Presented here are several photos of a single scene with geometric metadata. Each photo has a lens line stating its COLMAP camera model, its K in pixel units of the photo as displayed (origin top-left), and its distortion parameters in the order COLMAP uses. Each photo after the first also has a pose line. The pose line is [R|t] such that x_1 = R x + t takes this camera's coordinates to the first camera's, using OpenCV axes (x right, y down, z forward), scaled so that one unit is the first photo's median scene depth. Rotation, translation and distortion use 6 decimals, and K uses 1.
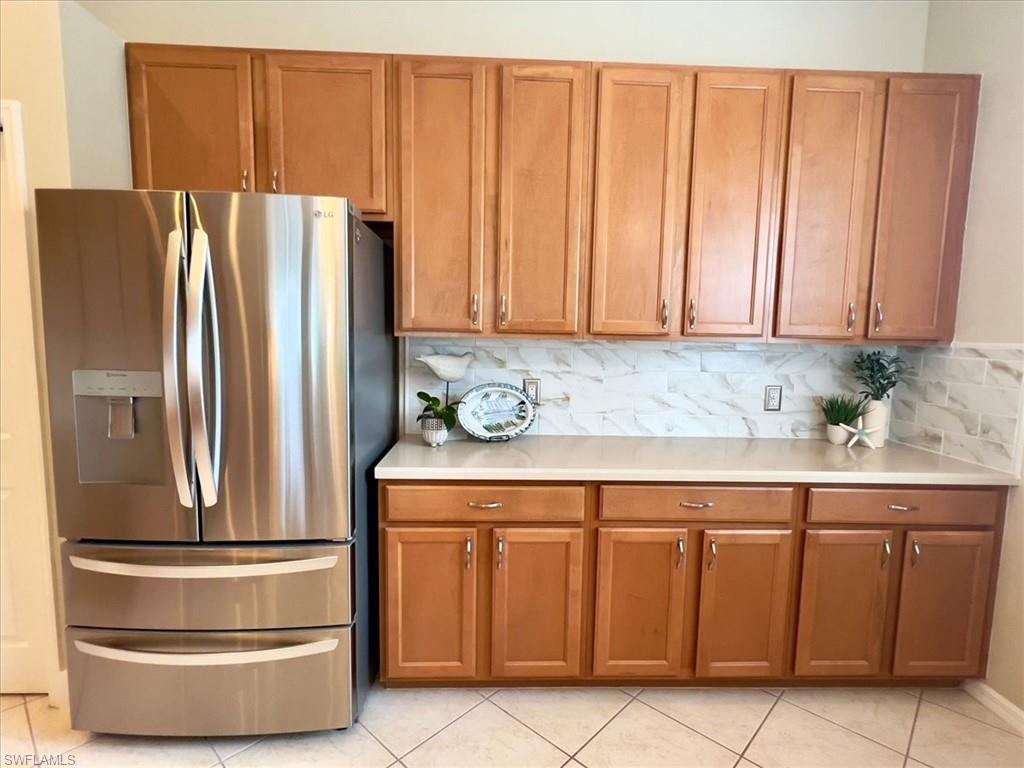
lens RADIAL K [[529.9, 0, 520.8], [0, 529.9, 383.9], [0, 0, 1]] dist [0.021011, -0.000074]
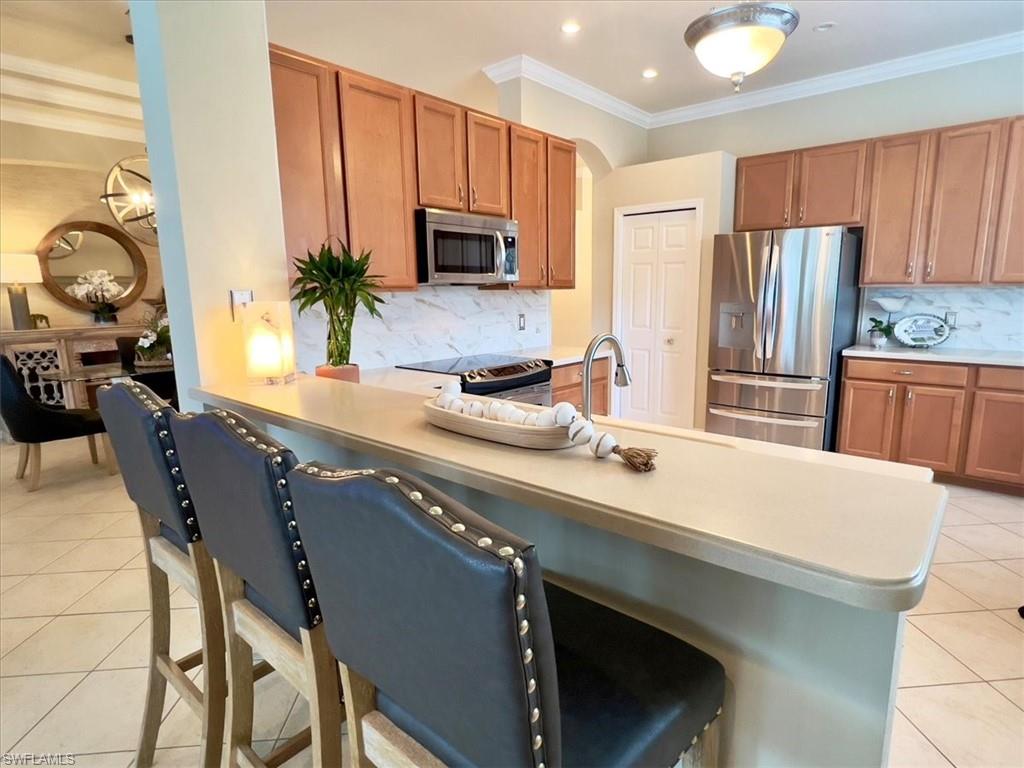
lens RADIAL K [[568.6, 0, 520.6], [0, 568.6, 392.6], [0, 0, 1]] dist [-0.013817, 0.000817]
pose [[0.726082, 0.095081, -0.681002, 0.297818], [-0.043260, 0.994748, 0.092763, 0.150583], [0.686246, -0.037893, 0.726382, -1.314785]]
